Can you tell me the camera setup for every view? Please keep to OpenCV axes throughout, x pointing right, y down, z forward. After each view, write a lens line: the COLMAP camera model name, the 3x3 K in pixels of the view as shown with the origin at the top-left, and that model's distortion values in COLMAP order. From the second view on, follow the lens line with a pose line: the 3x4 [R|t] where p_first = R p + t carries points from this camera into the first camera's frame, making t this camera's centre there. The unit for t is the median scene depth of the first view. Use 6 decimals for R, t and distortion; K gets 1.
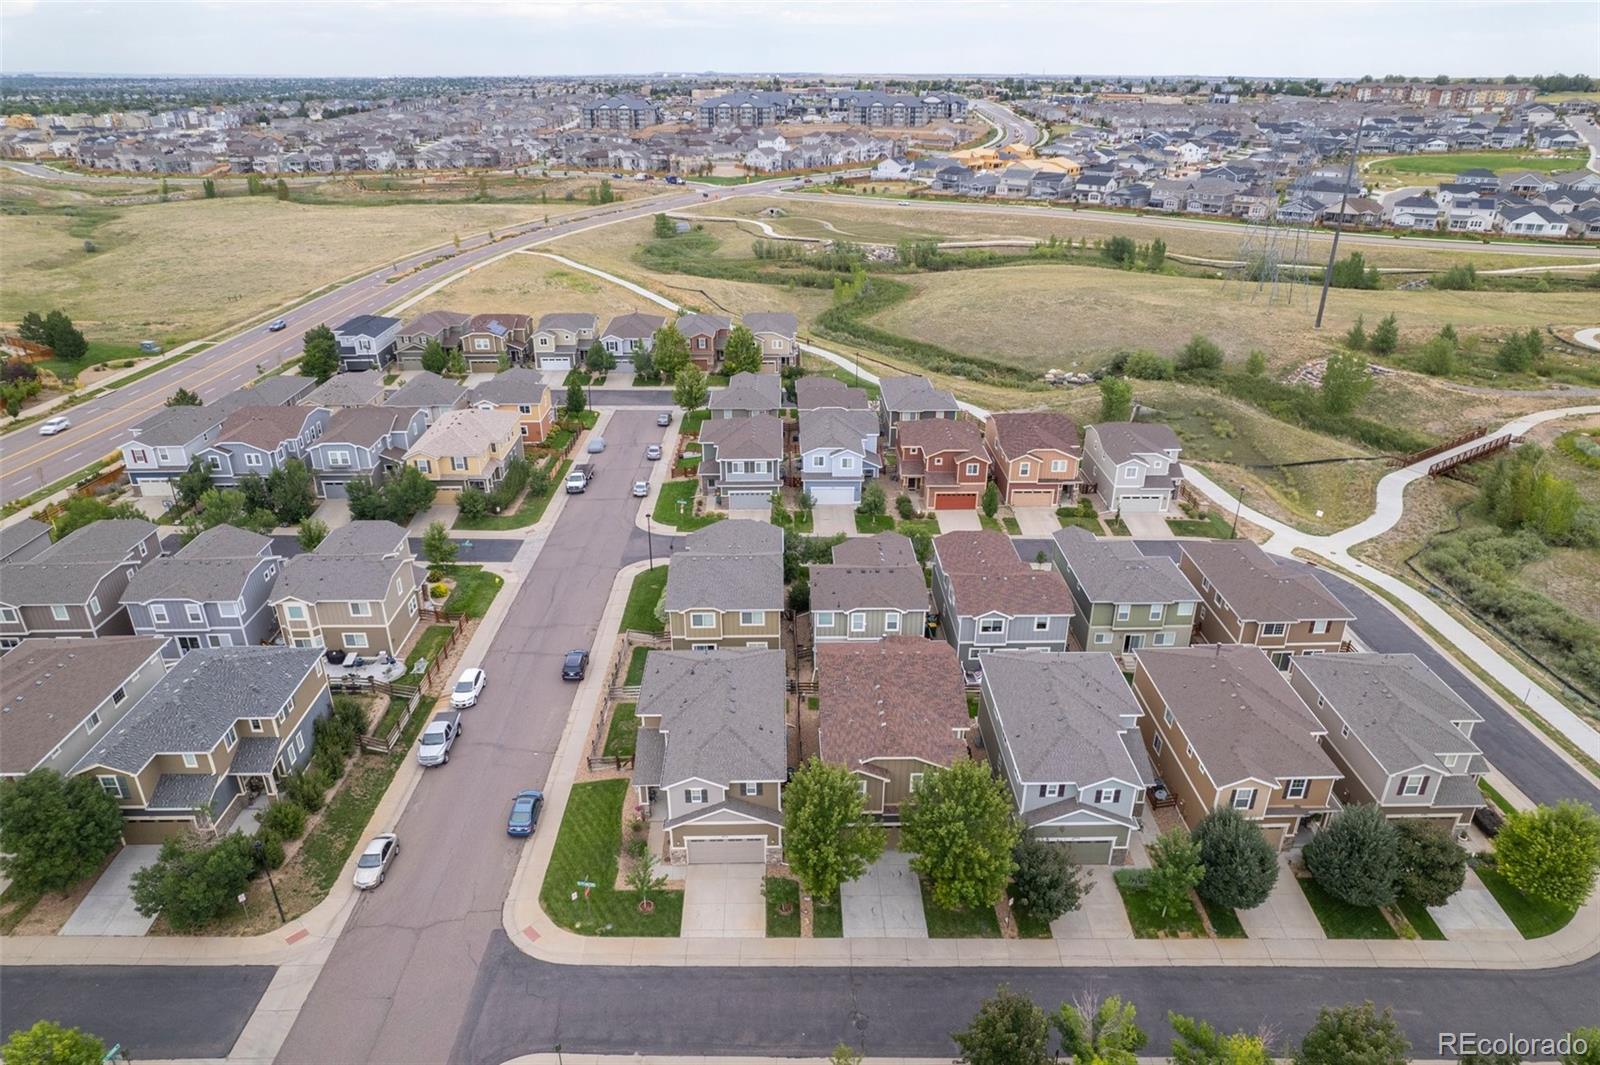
lens RADIAL K [[1019.5, 0, 804.9], [0, 1019.5, 548.4], [0, 0, 1]] dist [-0.076007, 0.071652]
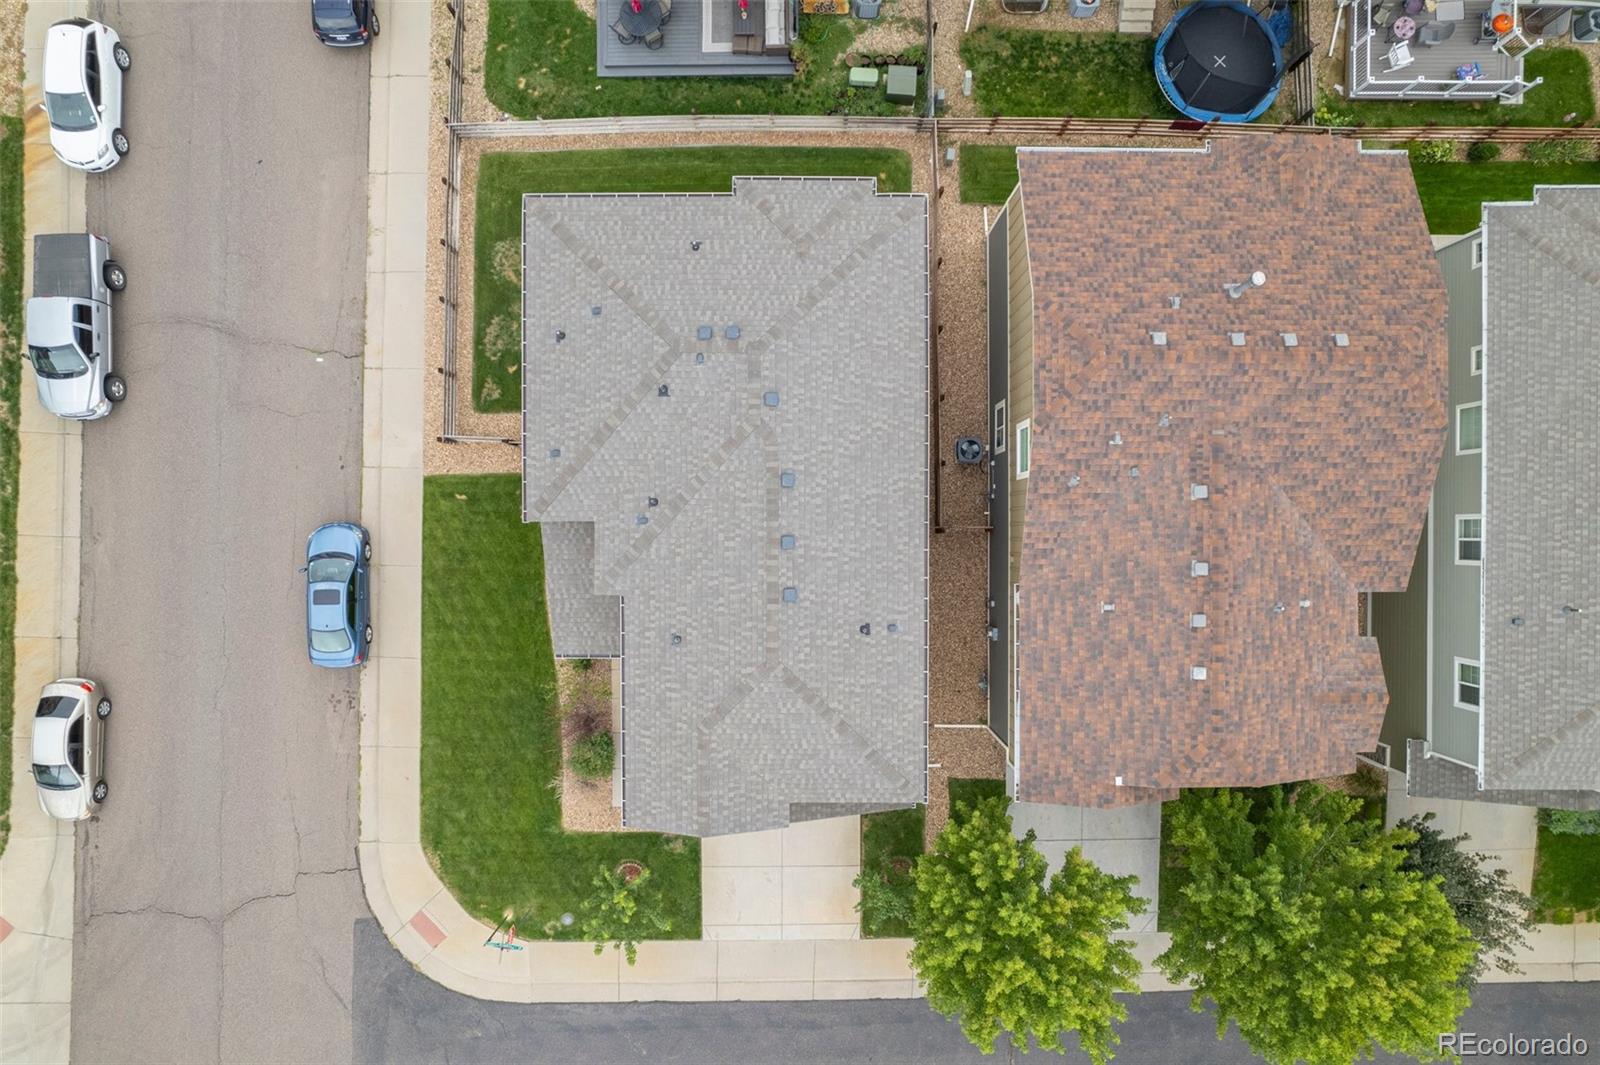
lens RADIAL K [[1019.5, 0, 804.9], [0, 1019.5, 548.4], [0, 0, 1]] dist [-0.076007, 0.071652]
pose [[0.999682, 0.025175, 0.001514, -0.051940], [-0.011996, 0.421861, 0.906581, -0.135933], [0.022185, -0.906311, 0.422028, 0.669369]]
